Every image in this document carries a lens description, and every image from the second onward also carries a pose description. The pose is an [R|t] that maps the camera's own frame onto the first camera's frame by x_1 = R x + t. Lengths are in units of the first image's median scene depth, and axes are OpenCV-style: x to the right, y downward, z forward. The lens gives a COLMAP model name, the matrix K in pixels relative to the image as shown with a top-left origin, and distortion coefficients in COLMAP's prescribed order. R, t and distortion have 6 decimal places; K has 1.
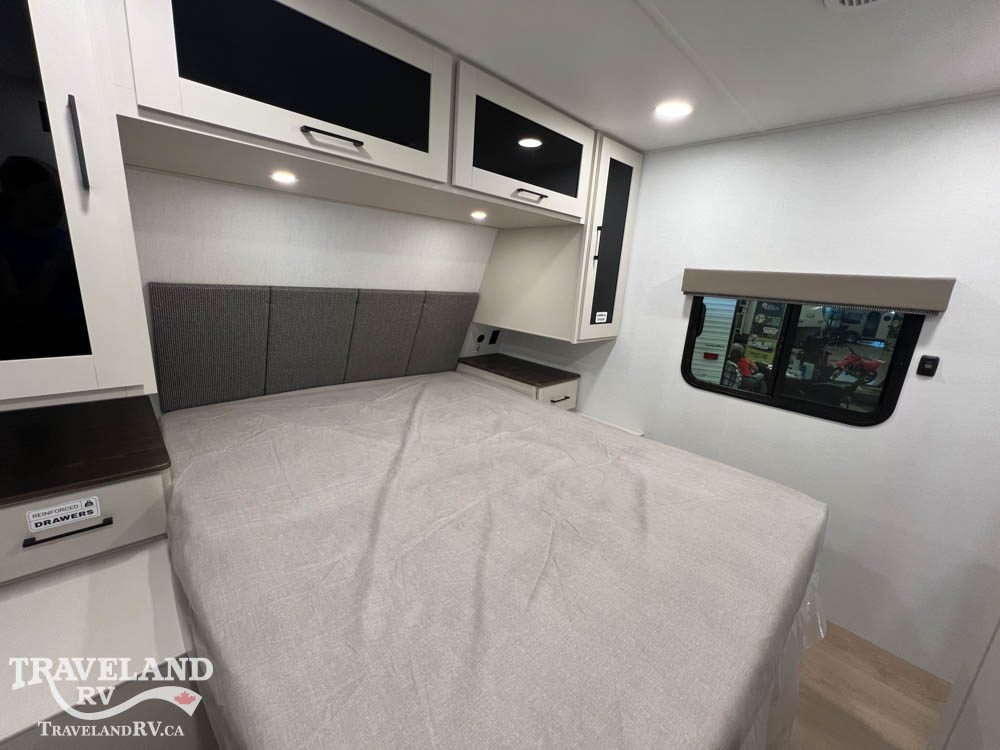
lens RADIAL K [[398.2, 0, 494.4], [0, 398.2, 371.7], [0, 0, 1]] dist [-0.000960, -0.001687]
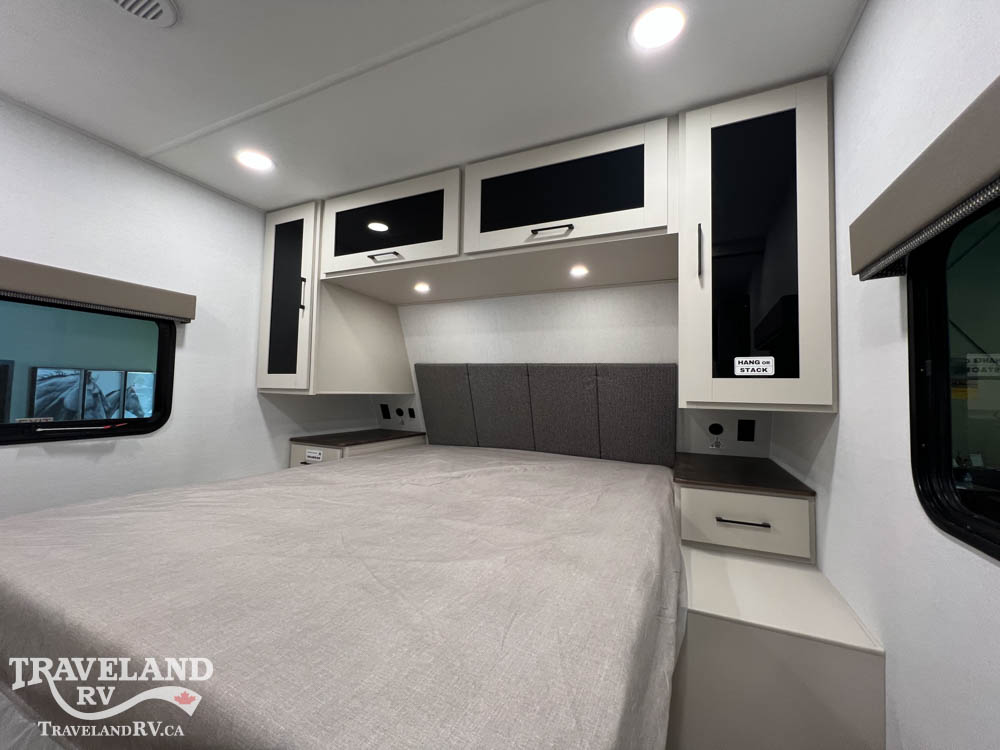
lens RADIAL K [[398.2, 0, 500.2], [0, 398.2, 373.0], [0, 0, 1]] dist [-0.000960, -0.001687]
pose [[0.376412, -0.099327, -0.921113, 0.912812], [-0.219335, 0.956417, -0.192765, 0.080932], [0.900115, 0.274592, 0.338221, 0.701598]]
